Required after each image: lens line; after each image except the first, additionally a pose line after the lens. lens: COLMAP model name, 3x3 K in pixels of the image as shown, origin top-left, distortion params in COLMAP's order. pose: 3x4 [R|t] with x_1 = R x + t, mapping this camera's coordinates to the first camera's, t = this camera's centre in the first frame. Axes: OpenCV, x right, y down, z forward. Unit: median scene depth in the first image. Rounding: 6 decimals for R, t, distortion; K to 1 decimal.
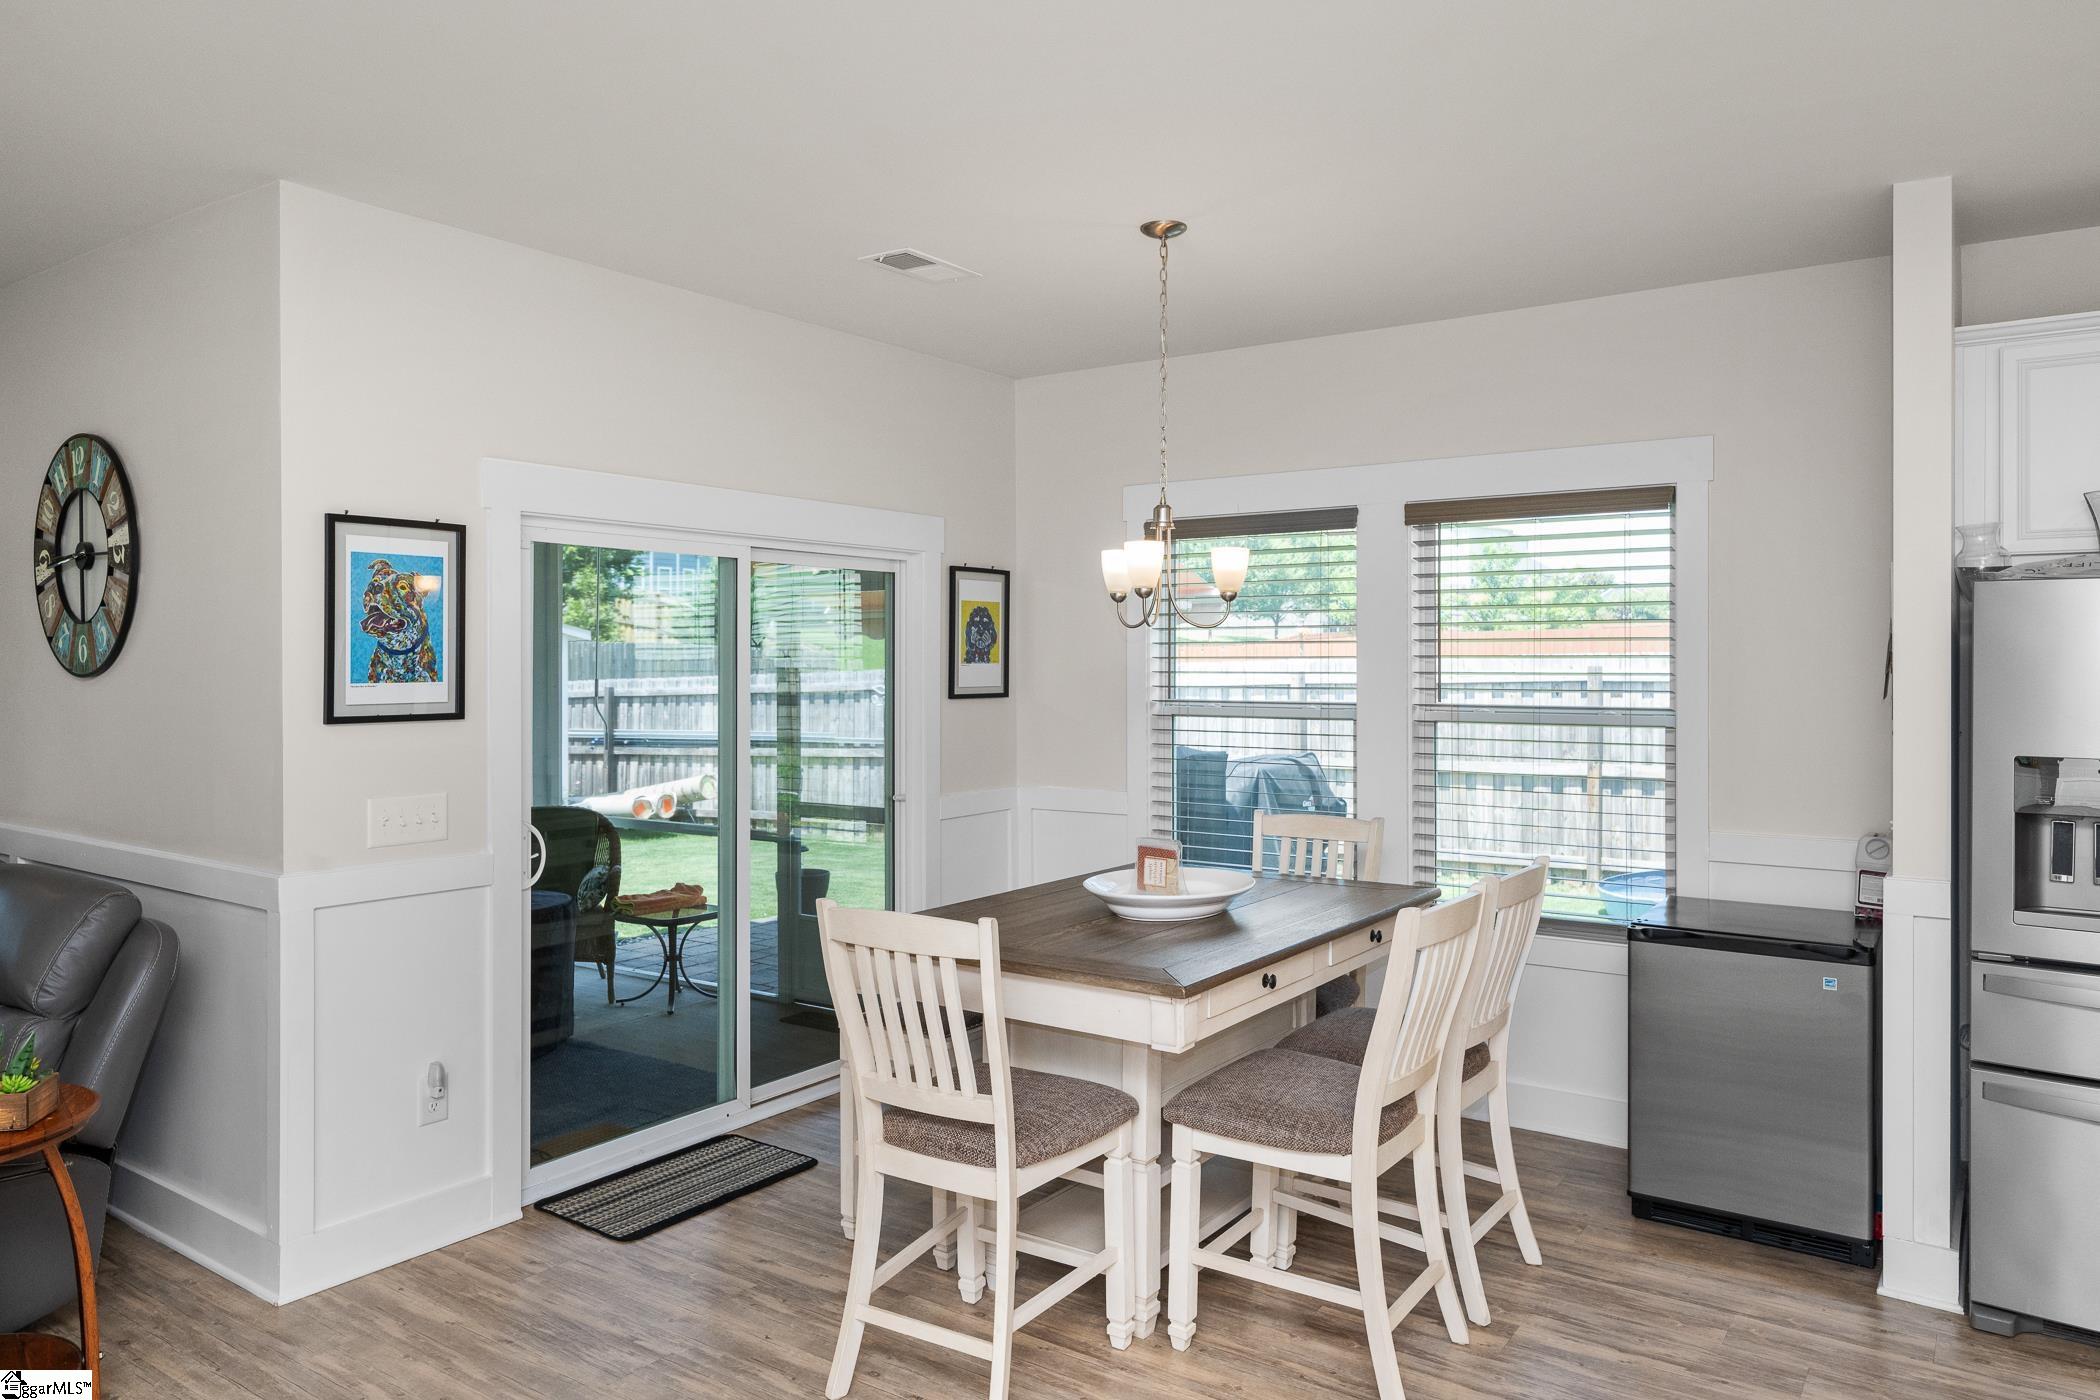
lens RADIAL K [[1380.8, 0, 1024.5], [0, 1380.8, 661.0], [0, 0, 1]] dist [0.009070, -0.003422]
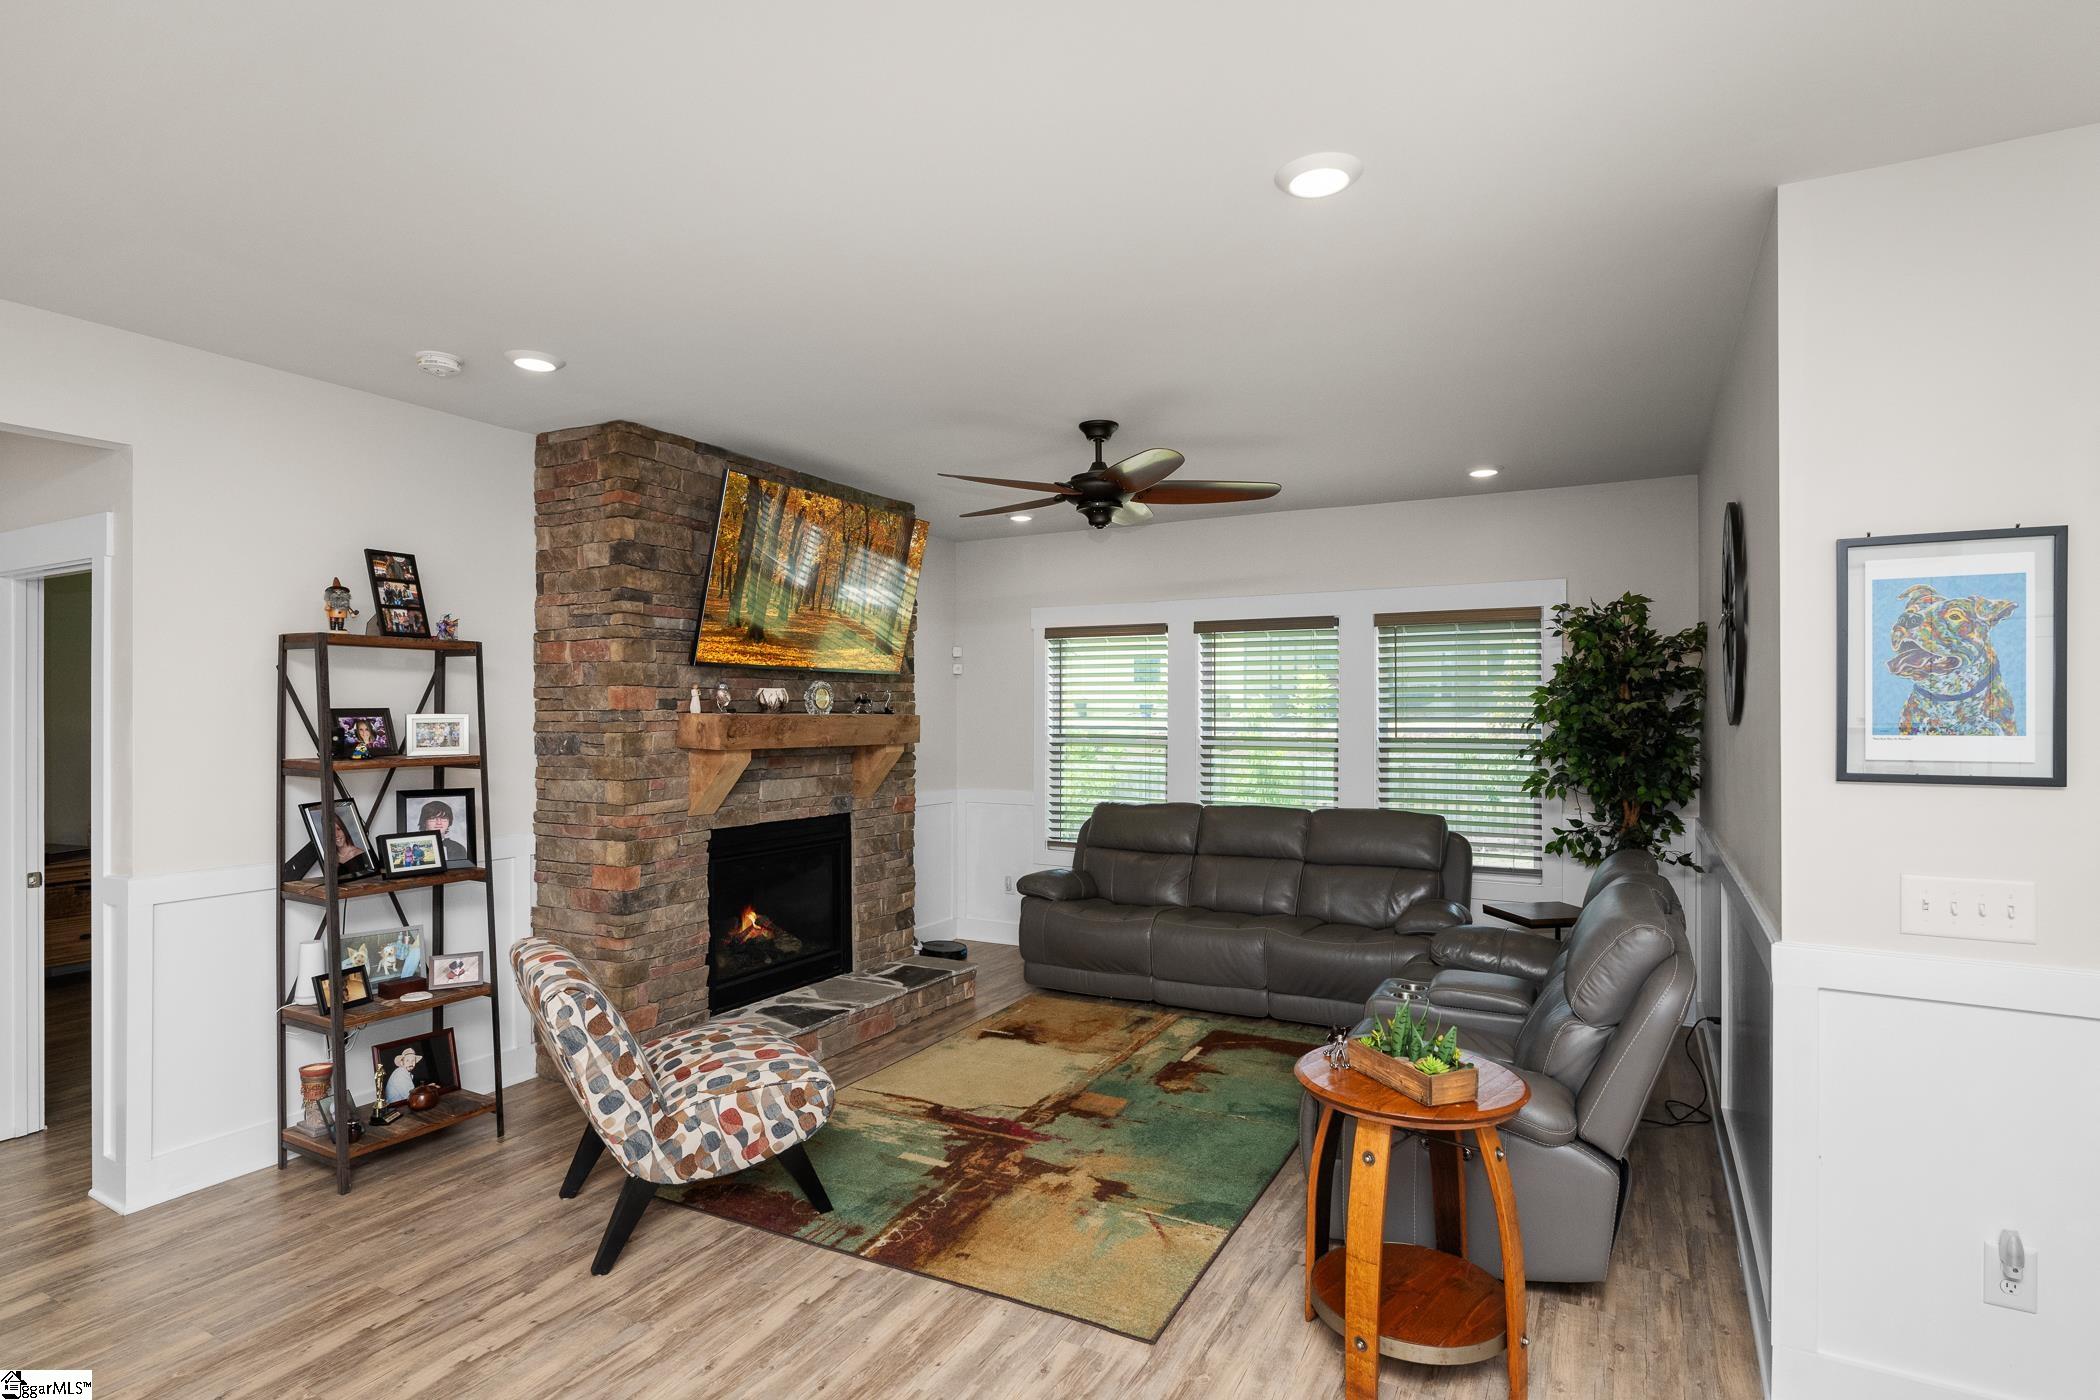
lens RADIAL K [[1053.4, 0, 1063.8], [0, 1053.4, 712.9], [0, 0, 1]] dist [-0.002491, 0.002097]
pose [[0.120249, 0.001404, -0.992743, 0.075741], [-0.001891, 0.999998, 0.001185, 0.002181], [0.992742, 0.001735, 0.120252, 0.330562]]
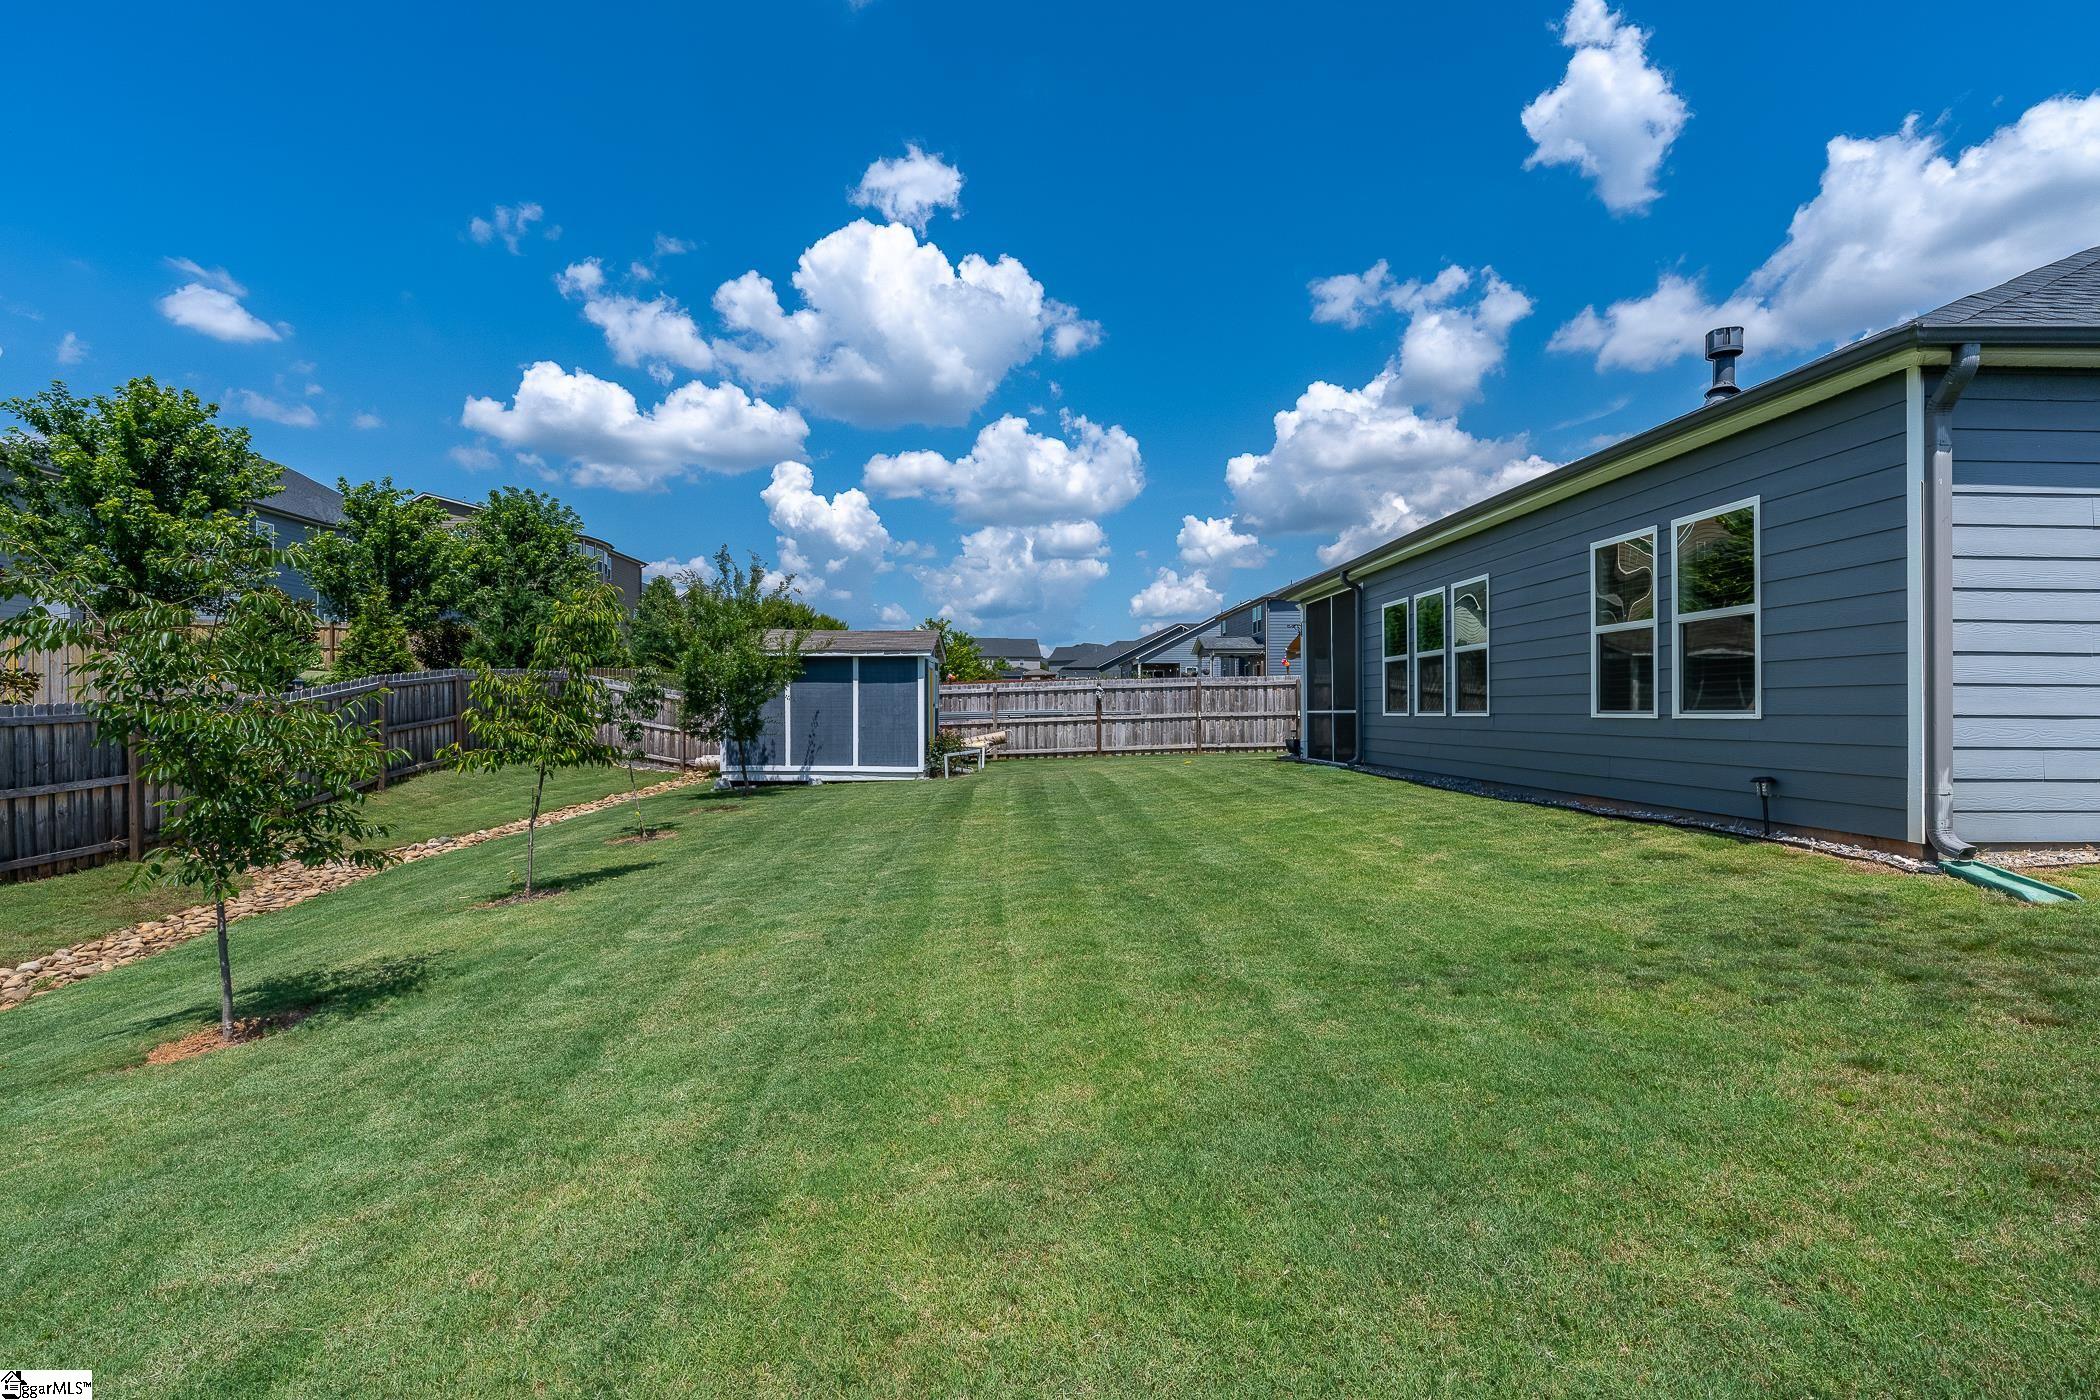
lens RADIAL K [[1035.6, 0, 1051.6], [0, 1035.6, 703.1], [0, 0, 1]] dist [0.001630, -0.000004]
pose [[0.795598, 0.005081, 0.605803, -4.060111], [0.002798, 0.999923, -0.012061, 0.220722], [-0.605818, 0.011290, 0.795523, -0.944966]]
